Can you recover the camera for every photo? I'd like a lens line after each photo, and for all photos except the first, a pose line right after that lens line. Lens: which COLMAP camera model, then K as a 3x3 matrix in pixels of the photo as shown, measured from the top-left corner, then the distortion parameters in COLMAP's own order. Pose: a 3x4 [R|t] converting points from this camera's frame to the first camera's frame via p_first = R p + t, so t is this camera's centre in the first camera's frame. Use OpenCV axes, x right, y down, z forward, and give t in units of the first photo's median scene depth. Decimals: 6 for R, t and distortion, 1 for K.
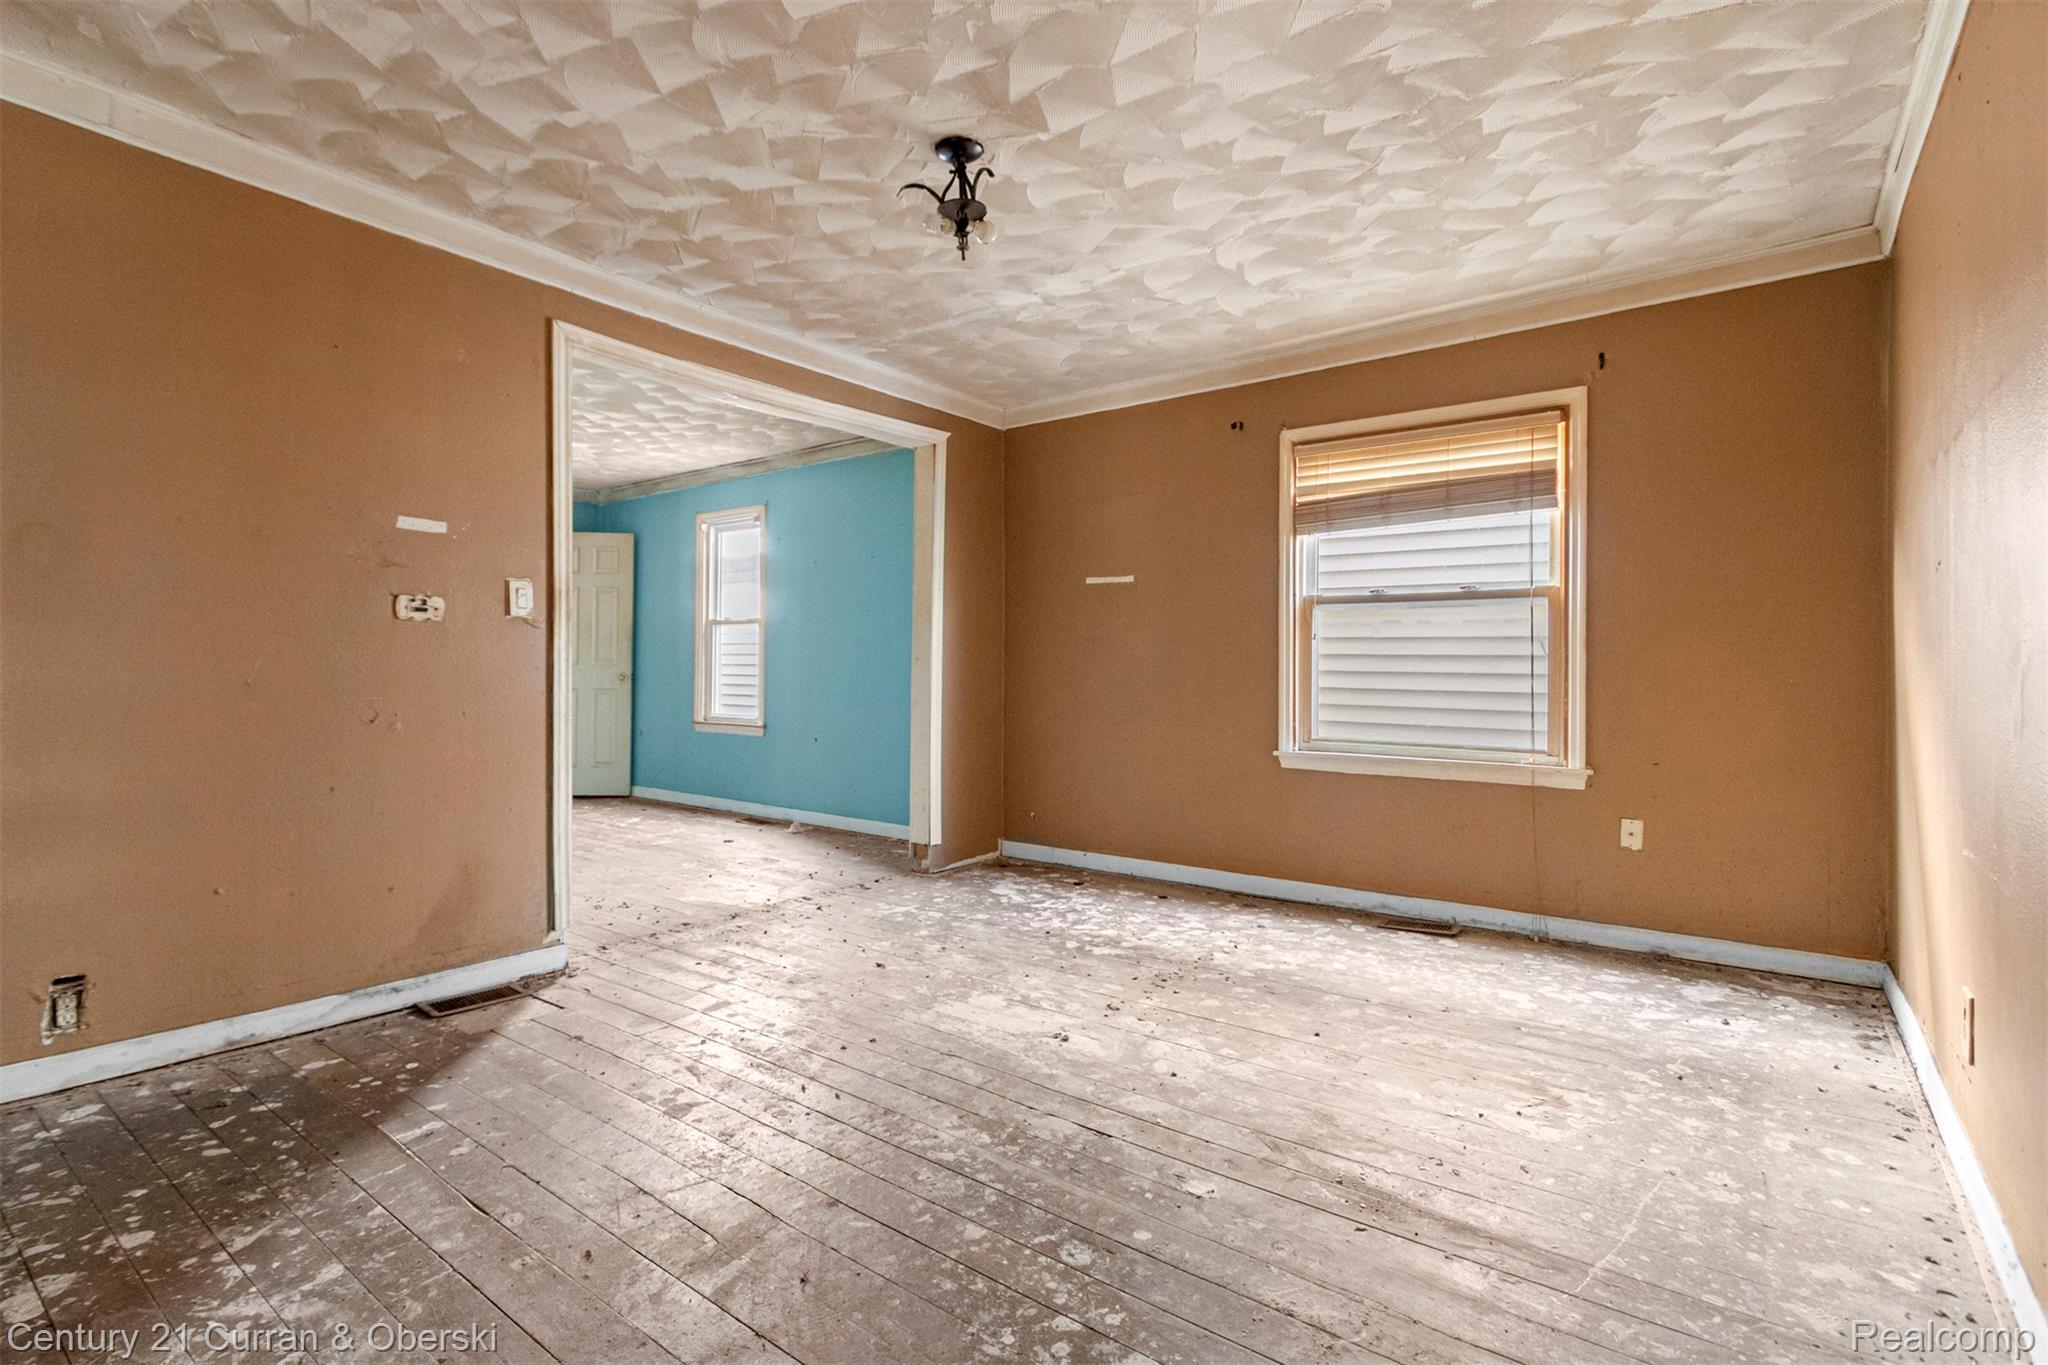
lens RADIAL K [[954.2, 0, 997.1], [0, 954.2, 660.9], [0, 0, 1]] dist [0.005873, -0.002441]
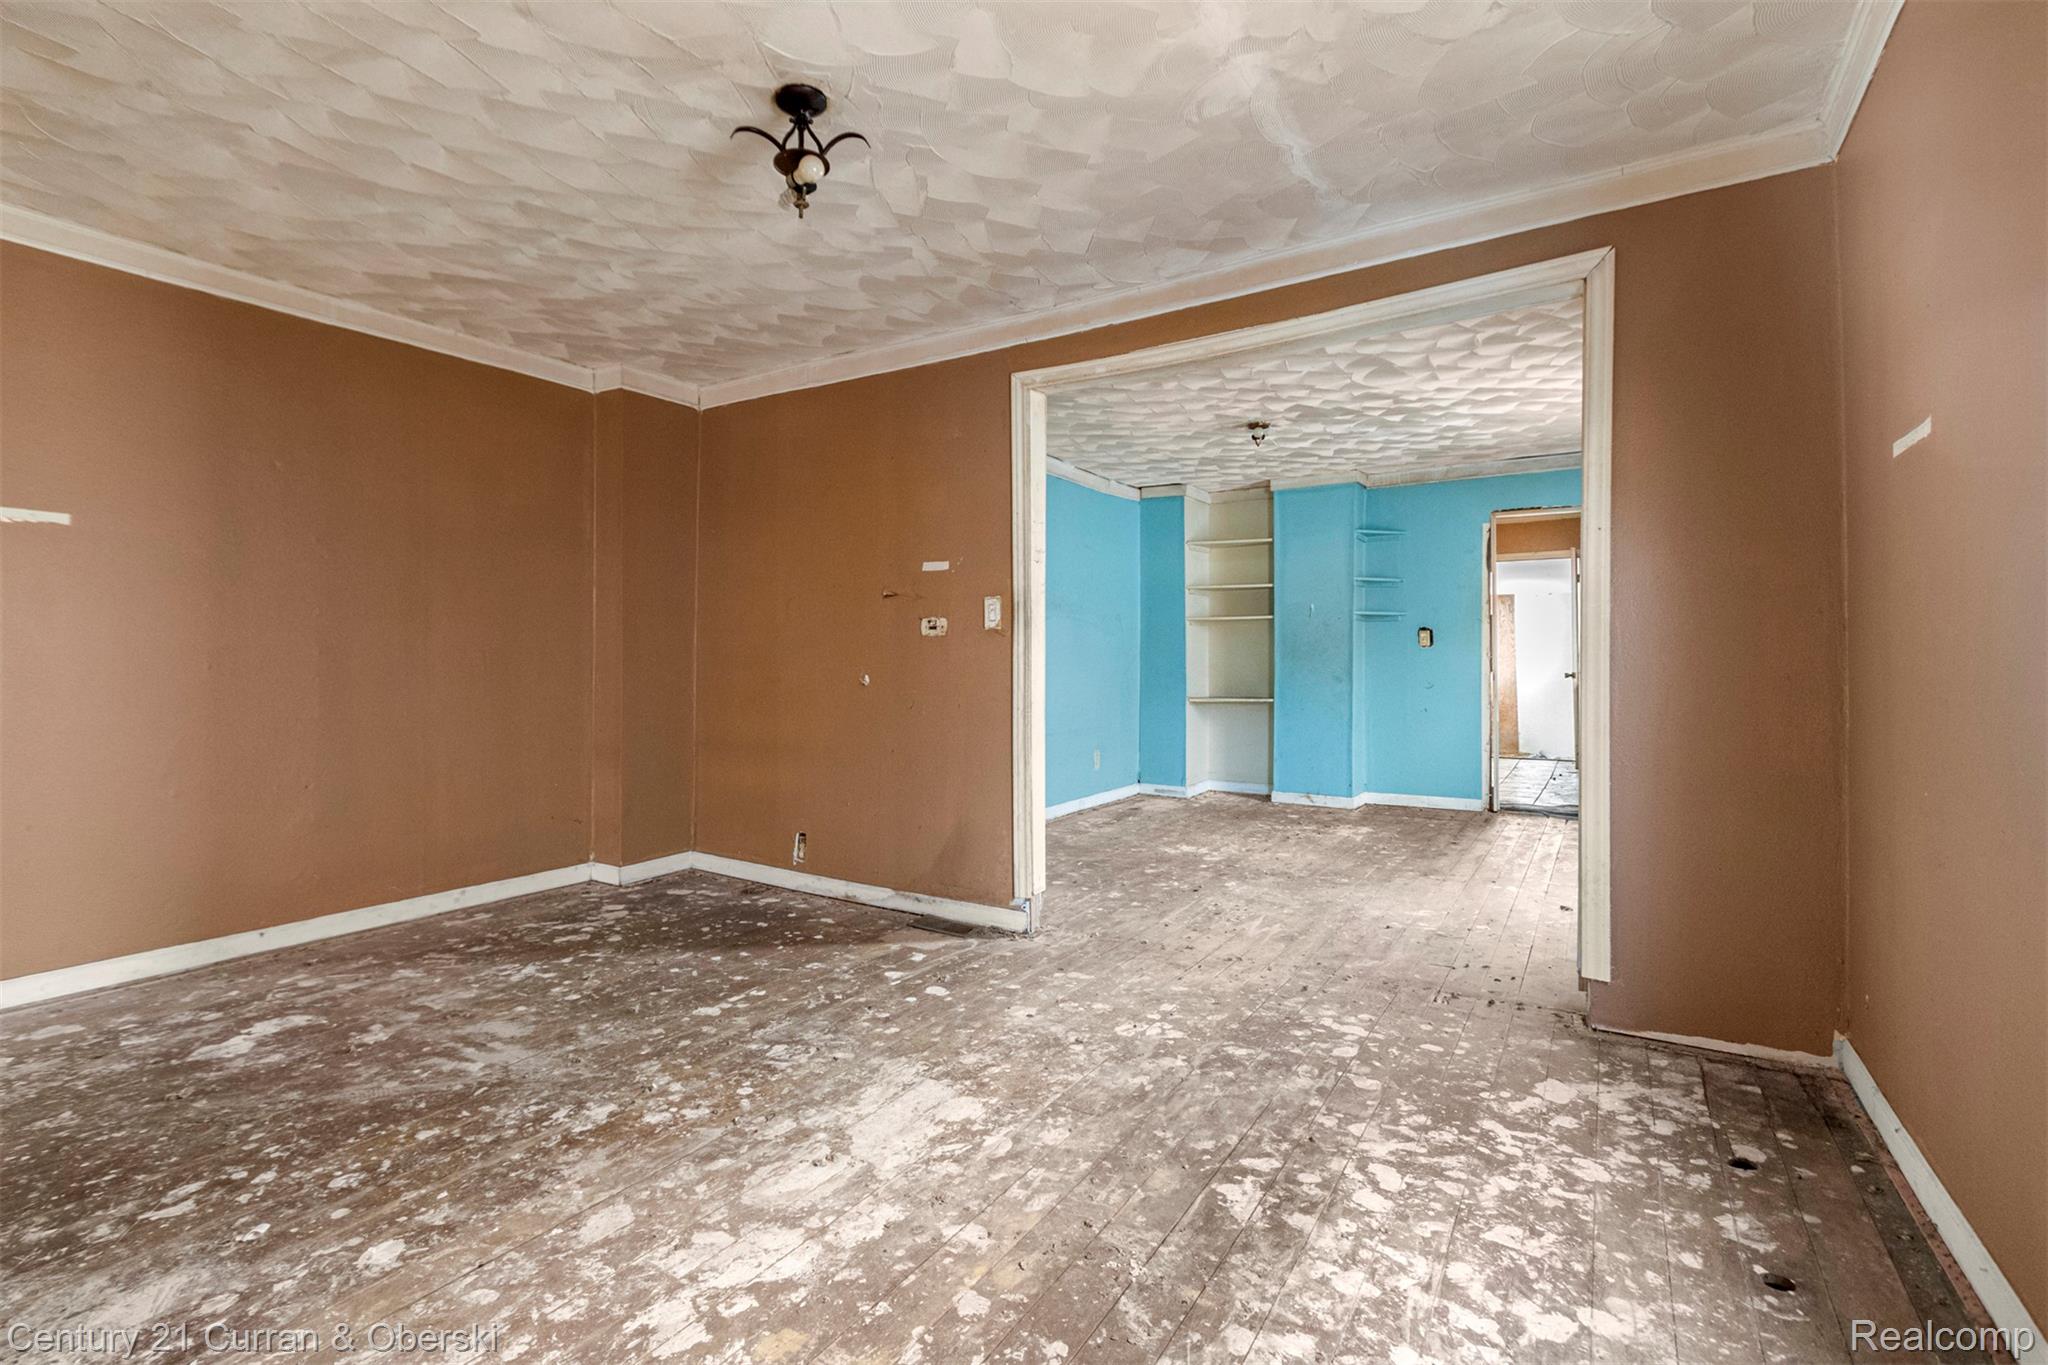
lens RADIAL K [[954.2, 0, 1016.5], [0, 954.2, 647.9], [0, 0, 1]] dist [0.005873, -0.002441]
pose [[0.095555, -0.022497, -0.995170, 0.656778], [0.011349, 0.999704, -0.021510, 0.004939], [0.995359, -0.009239, 0.095782, 0.841208]]
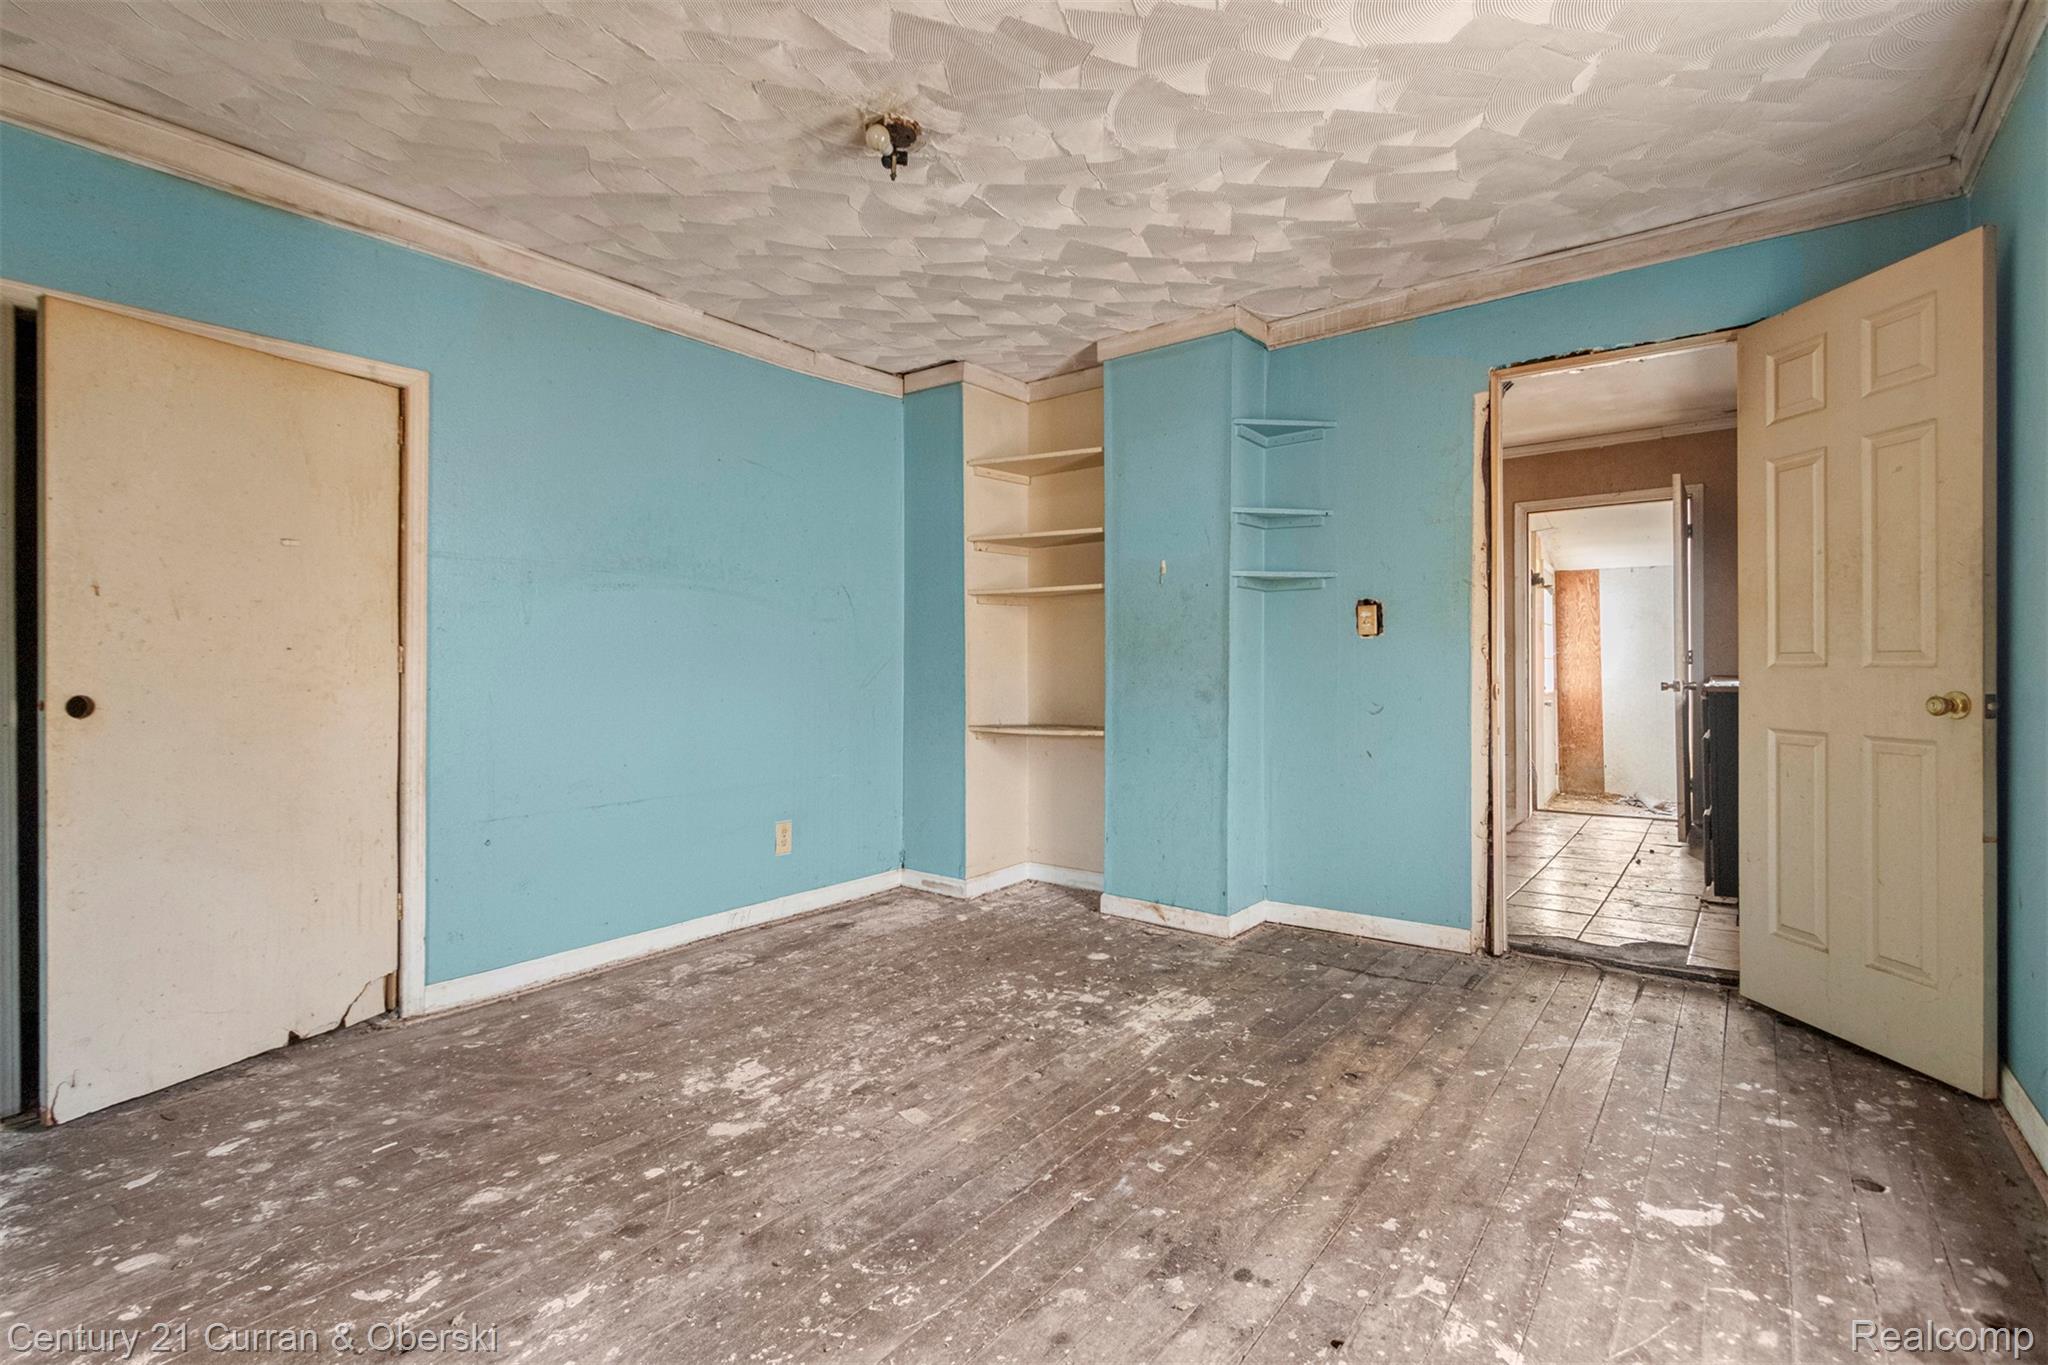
lens RADIAL K [[954.2, 0, 1022.3], [0, 954.2, 666.6], [0, 0, 1]] dist [0.005873, -0.002441]
pose [[0.005535, -0.009584, -0.999939, -0.177071], [0.012801, 0.999873, -0.009512, 0.008269], [0.999903, -0.012748, 0.005657, 1.484094]]
